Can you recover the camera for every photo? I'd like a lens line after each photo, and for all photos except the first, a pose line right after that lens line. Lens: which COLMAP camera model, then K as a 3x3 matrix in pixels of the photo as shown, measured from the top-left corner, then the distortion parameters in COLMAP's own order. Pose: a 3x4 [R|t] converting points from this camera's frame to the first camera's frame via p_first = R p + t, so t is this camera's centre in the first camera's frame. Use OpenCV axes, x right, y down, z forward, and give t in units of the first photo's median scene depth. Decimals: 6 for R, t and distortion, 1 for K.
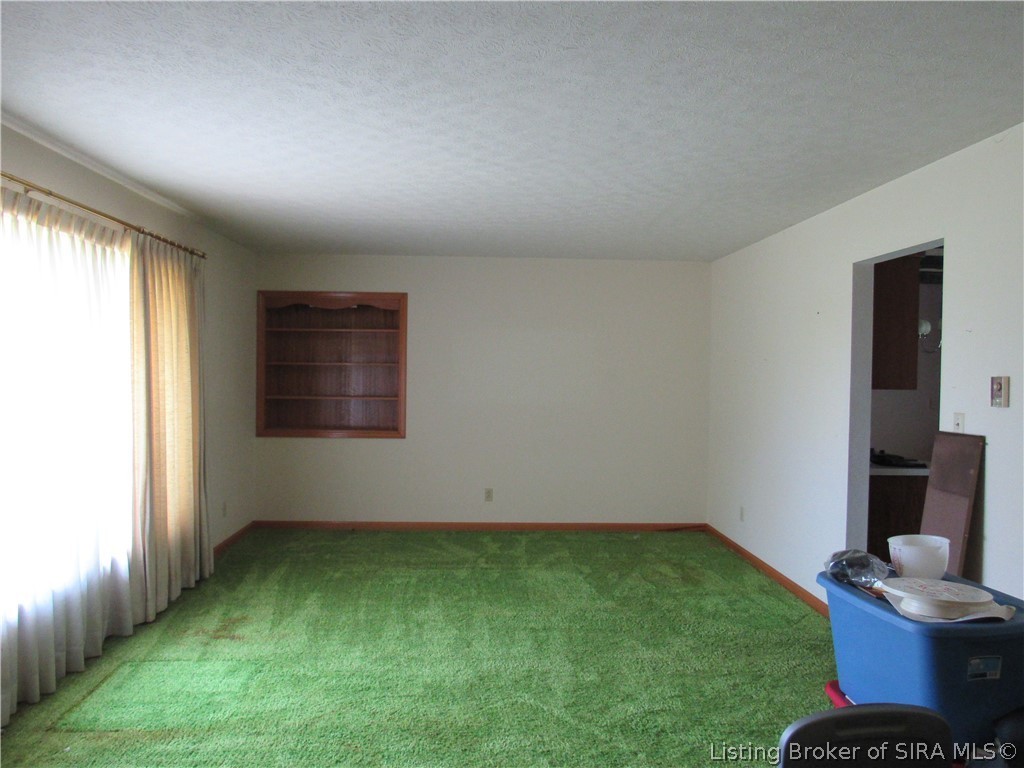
lens RADIAL K [[733.0, 0, 510.0], [0, 733.0, 385.7], [0, 0, 1]] dist [-0.013544, -0.008832]
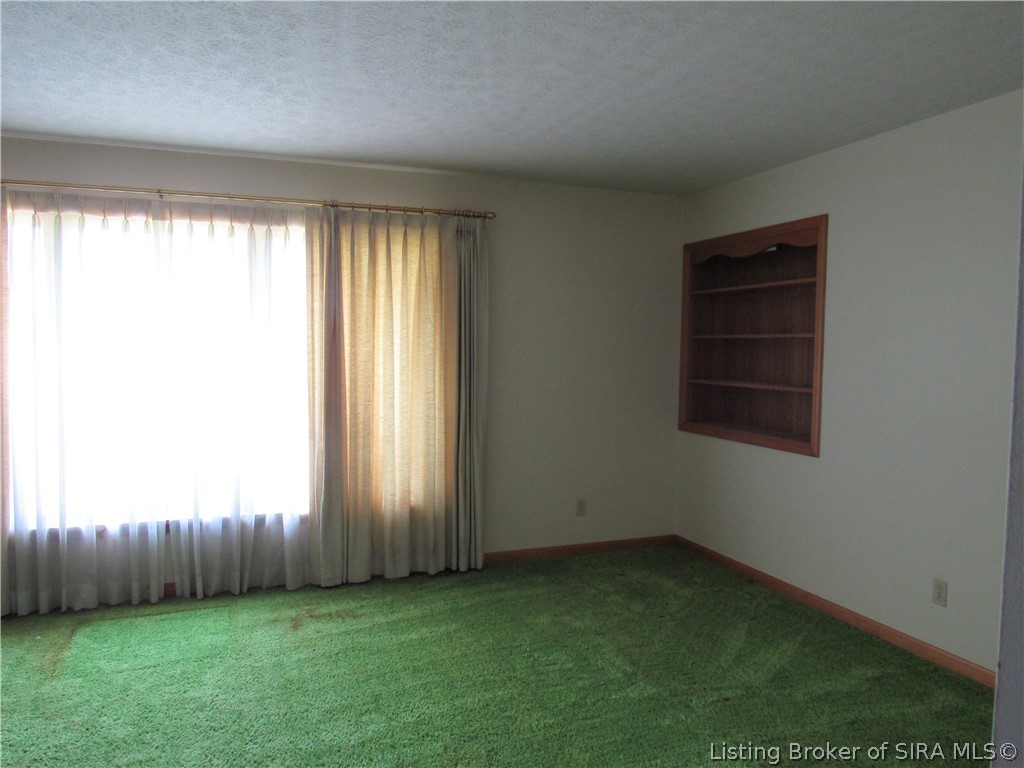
lens RADIAL K [[733.0, 0, 512.9], [0, 733.0, 387.0], [0, 0, 1]] dist [-0.013544, -0.008832]
pose [[0.322642, 0.043990, -0.945498, 0.461408], [-0.026726, 0.998945, 0.037357, -0.002514], [0.946144, 0.013217, 0.323477, 0.760236]]
